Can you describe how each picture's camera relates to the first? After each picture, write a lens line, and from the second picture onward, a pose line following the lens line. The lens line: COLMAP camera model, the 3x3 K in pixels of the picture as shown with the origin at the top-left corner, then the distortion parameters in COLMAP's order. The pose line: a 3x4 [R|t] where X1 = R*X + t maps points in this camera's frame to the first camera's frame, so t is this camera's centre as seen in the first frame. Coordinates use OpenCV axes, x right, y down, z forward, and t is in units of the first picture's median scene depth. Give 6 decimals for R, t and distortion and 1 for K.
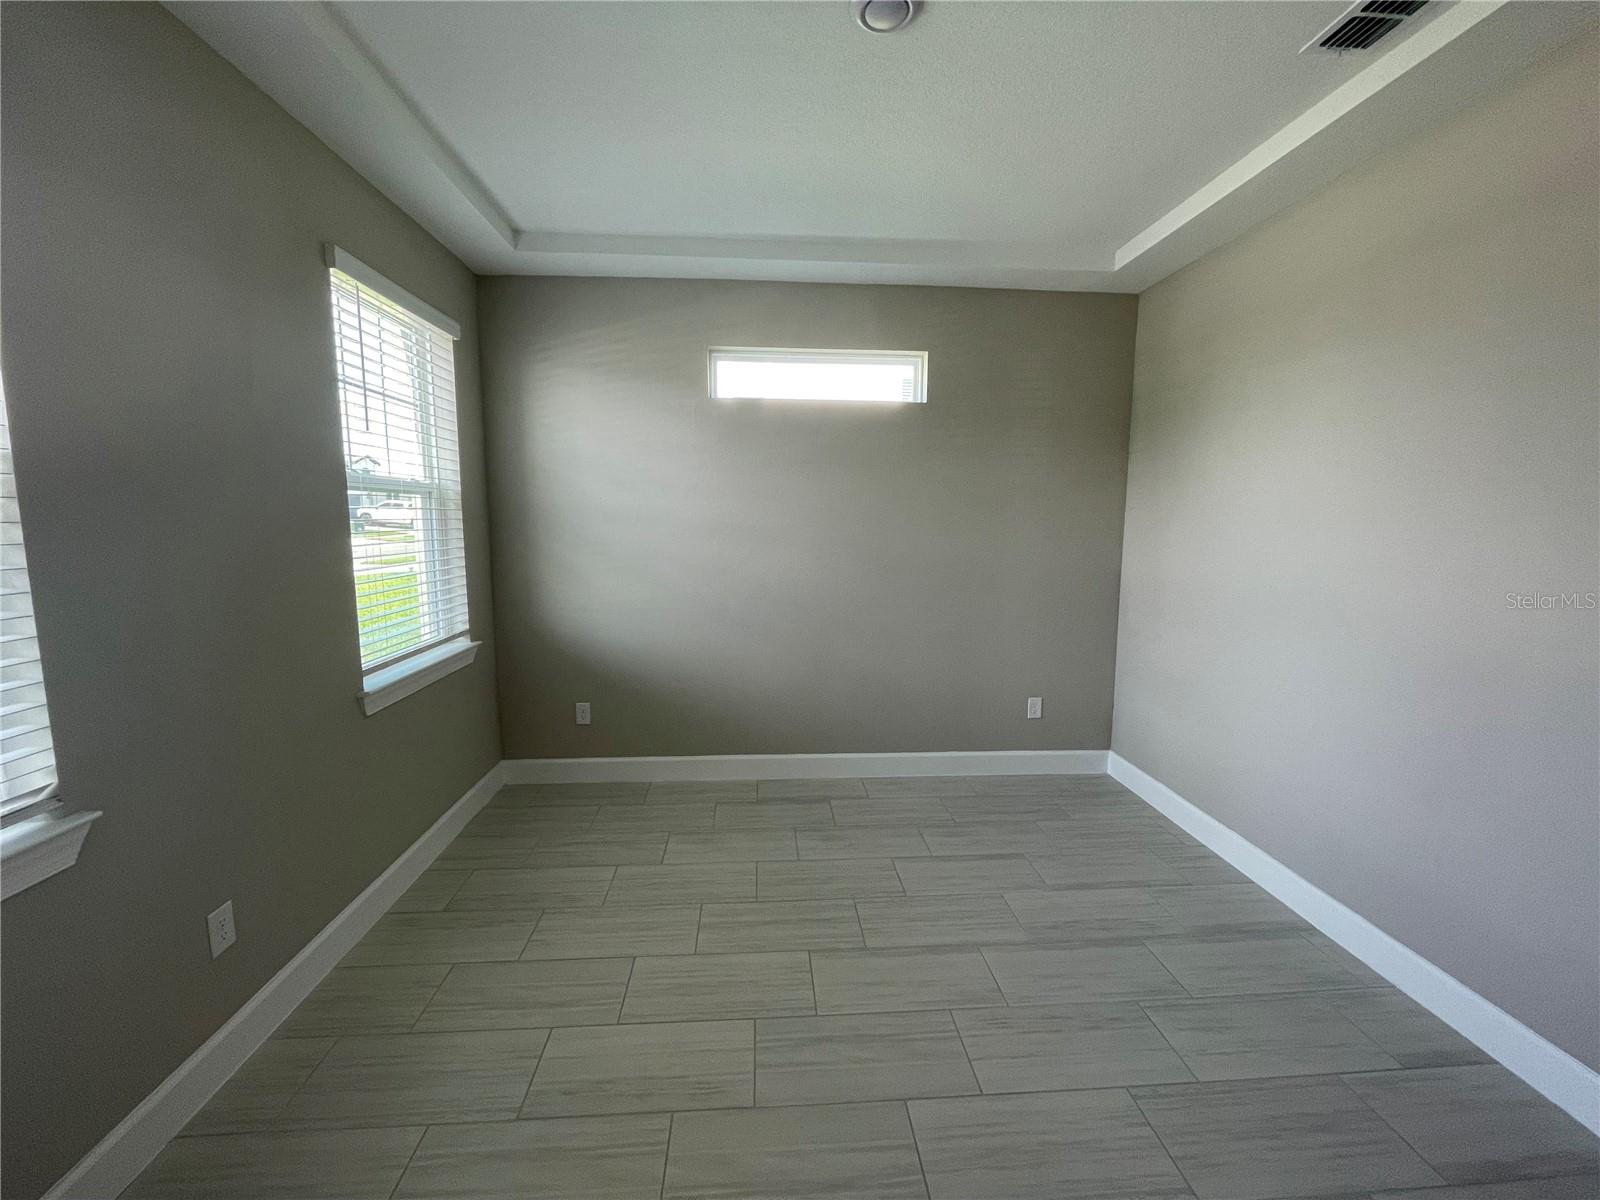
lens RADIAL K [[650.3, 0, 797.8], [0, 650.3, 598.0], [0, 0, 1]] dist [-0.001127, -0.000052]
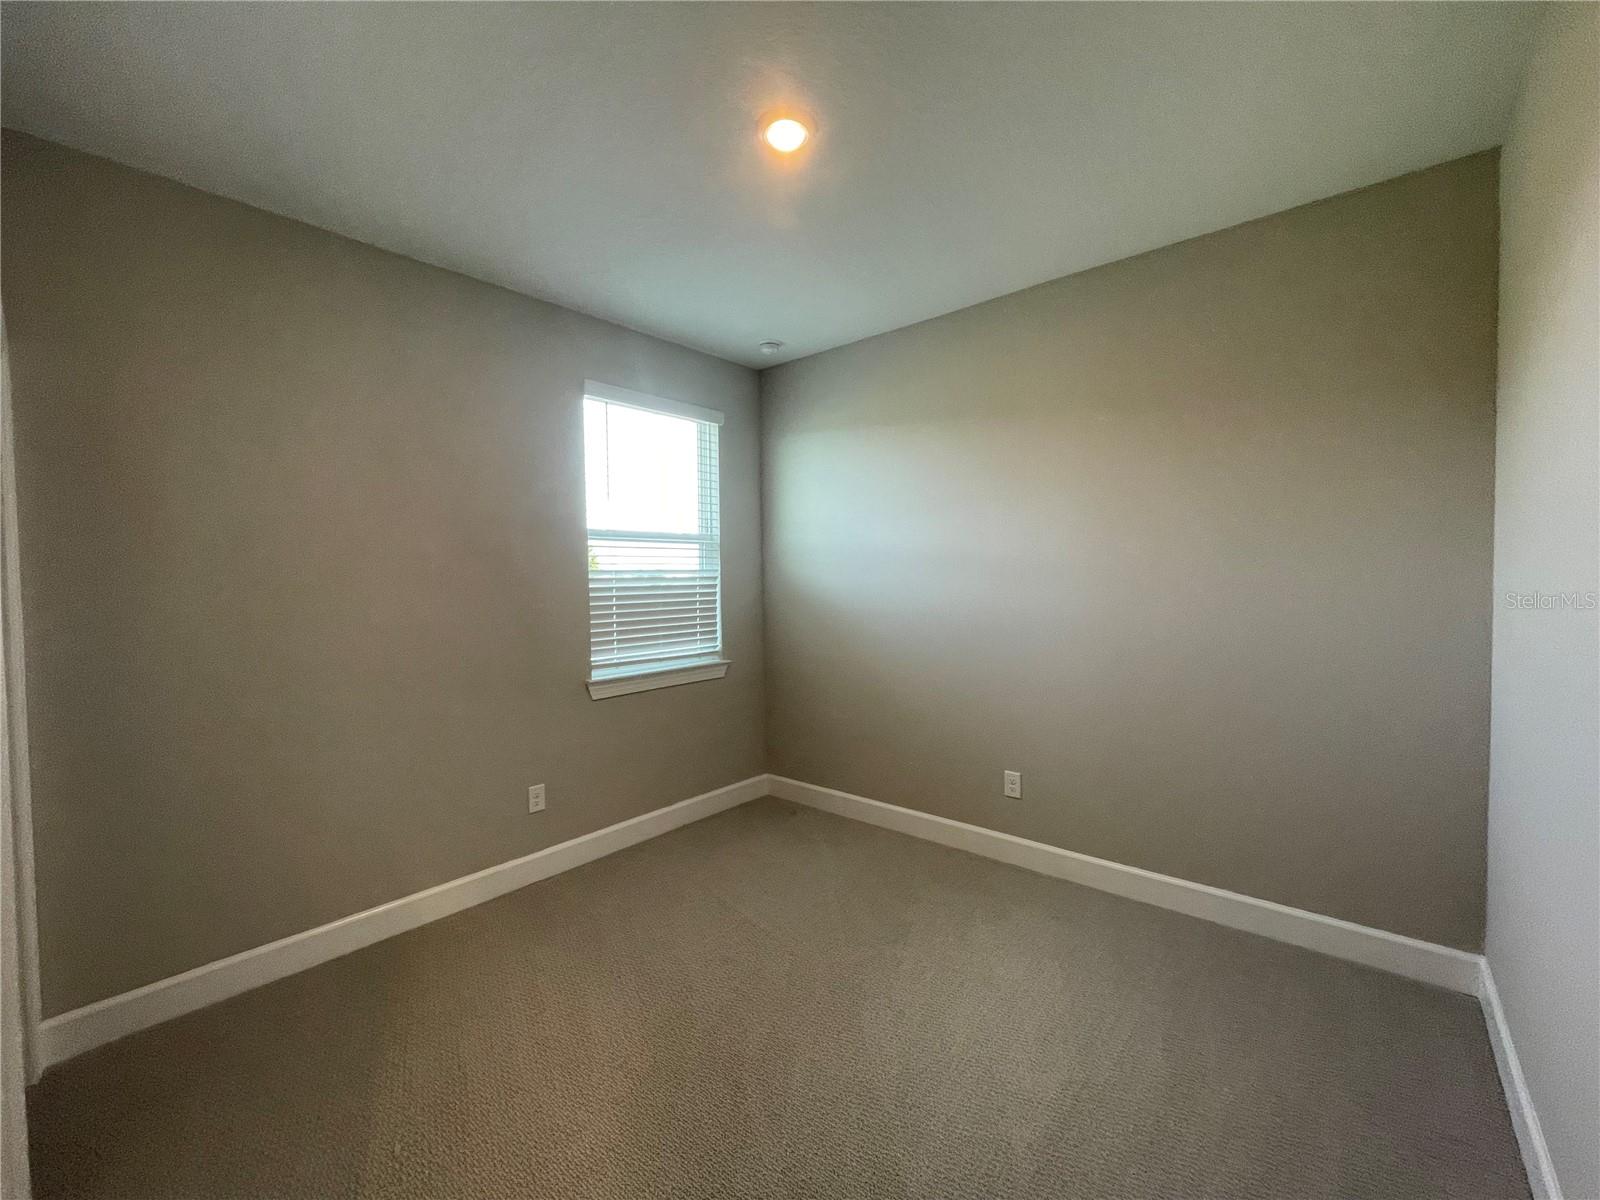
lens RADIAL K [[650.3, 0, 797.8], [0, 650.3, 598.0], [0, 0, 1]] dist [-0.001127, -0.000052]
pose [[0.711388, 0.003103, -0.702793, 0.499700], [-0.081773, 0.993564, -0.078386, 0.030546], [0.698026, 0.113233, 0.707063, 0.230111]]
